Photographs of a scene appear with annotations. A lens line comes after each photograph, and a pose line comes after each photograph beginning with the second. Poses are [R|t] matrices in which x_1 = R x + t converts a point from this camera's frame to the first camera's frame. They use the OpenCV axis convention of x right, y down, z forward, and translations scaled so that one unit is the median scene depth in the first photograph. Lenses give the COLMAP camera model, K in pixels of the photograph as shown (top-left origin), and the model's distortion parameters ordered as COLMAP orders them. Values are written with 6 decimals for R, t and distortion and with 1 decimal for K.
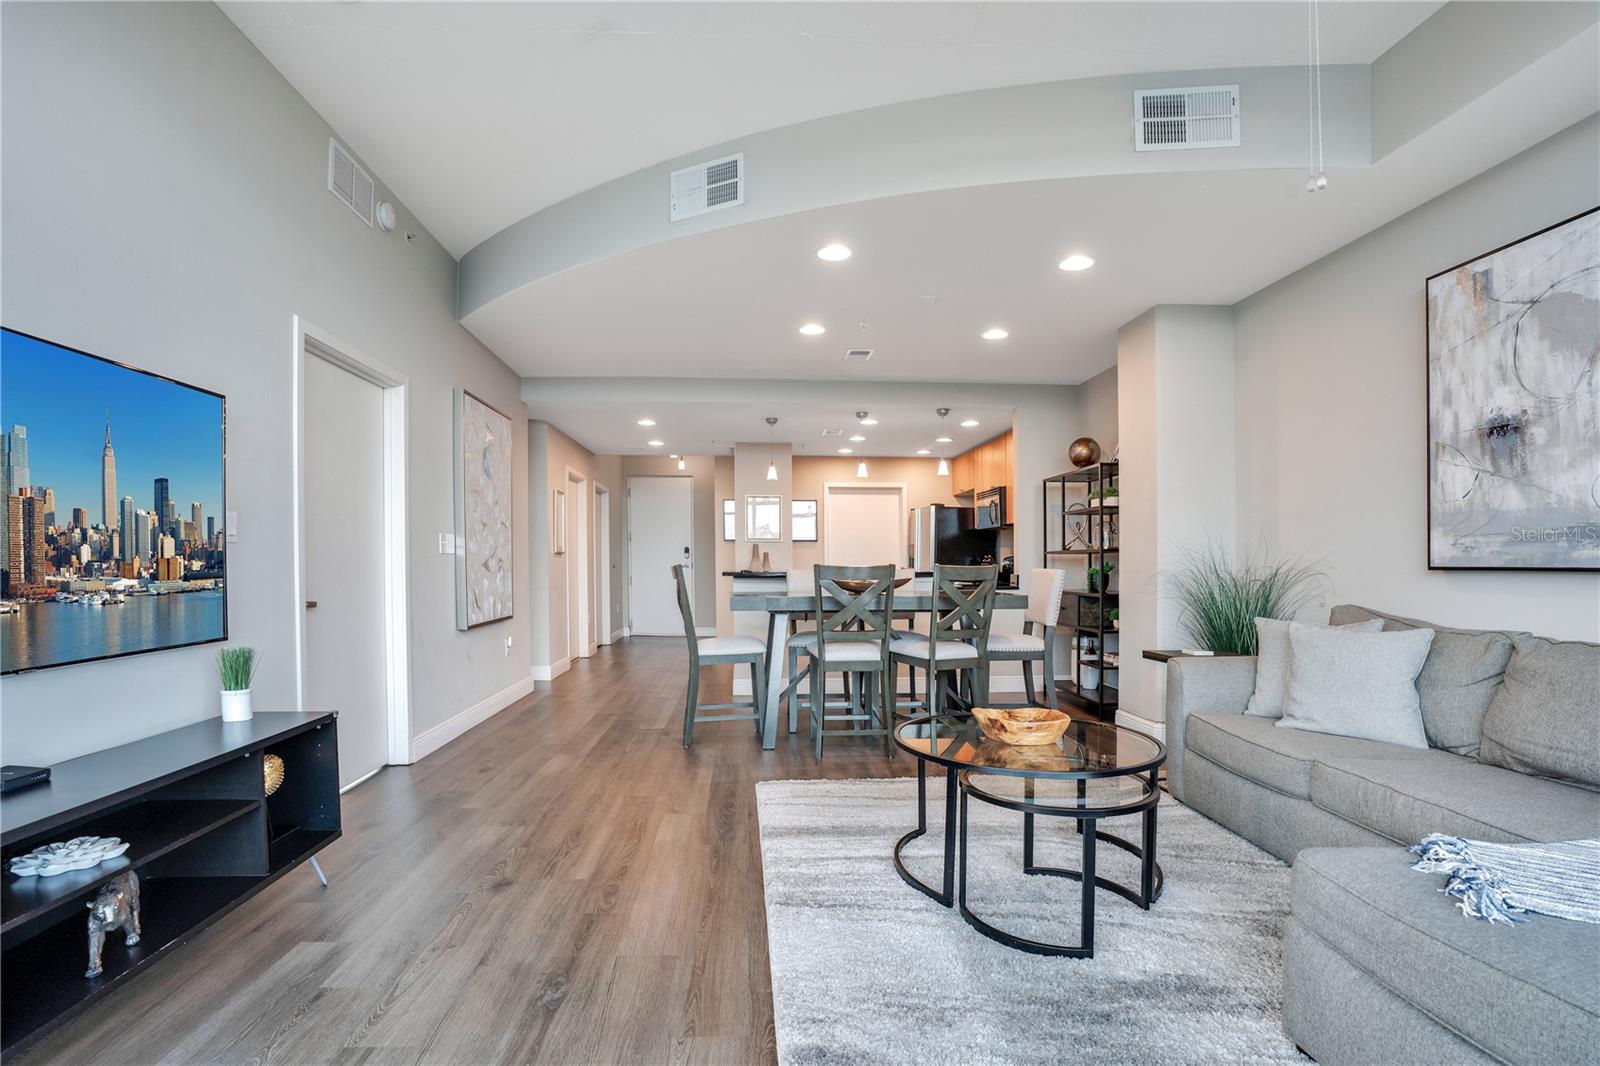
lens RADIAL K [[776.4, 0, 797.9], [0, 776.4, 577.8], [0, 0, 1]] dist [-0.028460, 0.009912]
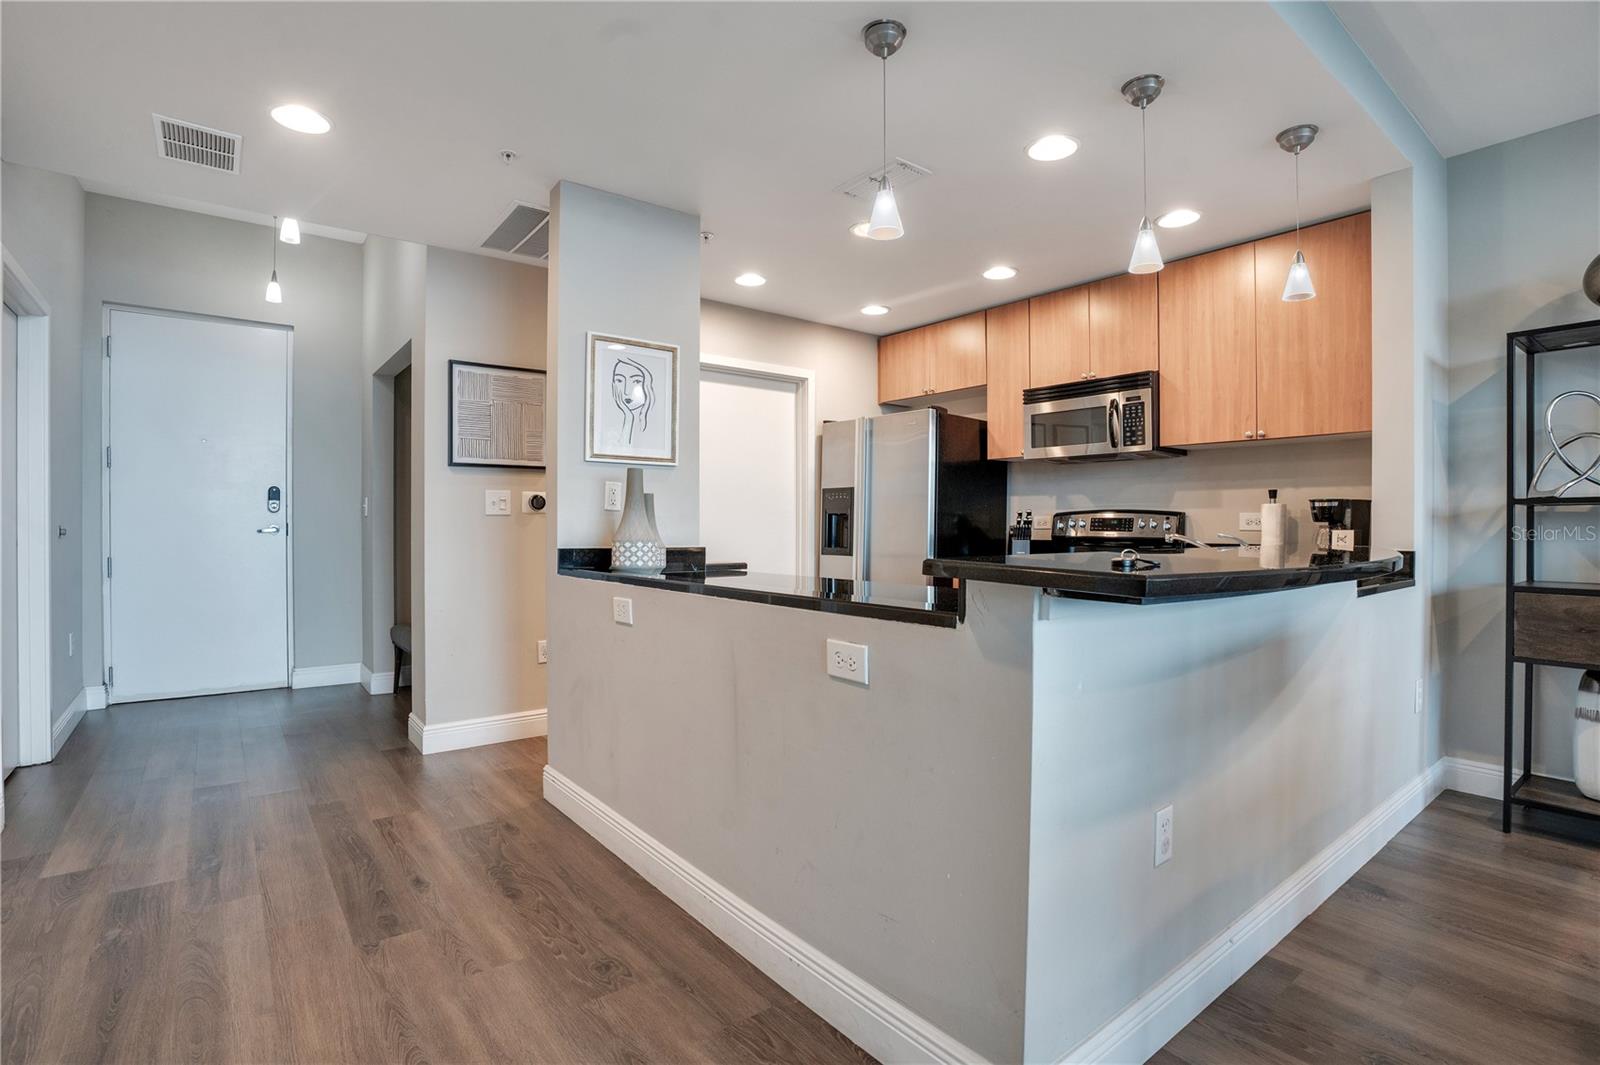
lens RADIAL K [[753.4, 0, 777.9], [0, 753.4, 523.0], [0, 0, 1]] dist [-0.043600, 0.011758]
pose [[0.827978, 0.003738, 0.560748, -0.574007], [0.007536, 0.999813, -0.017794, -0.038538], [-0.560710, 0.018959, 0.827795, 2.031865]]
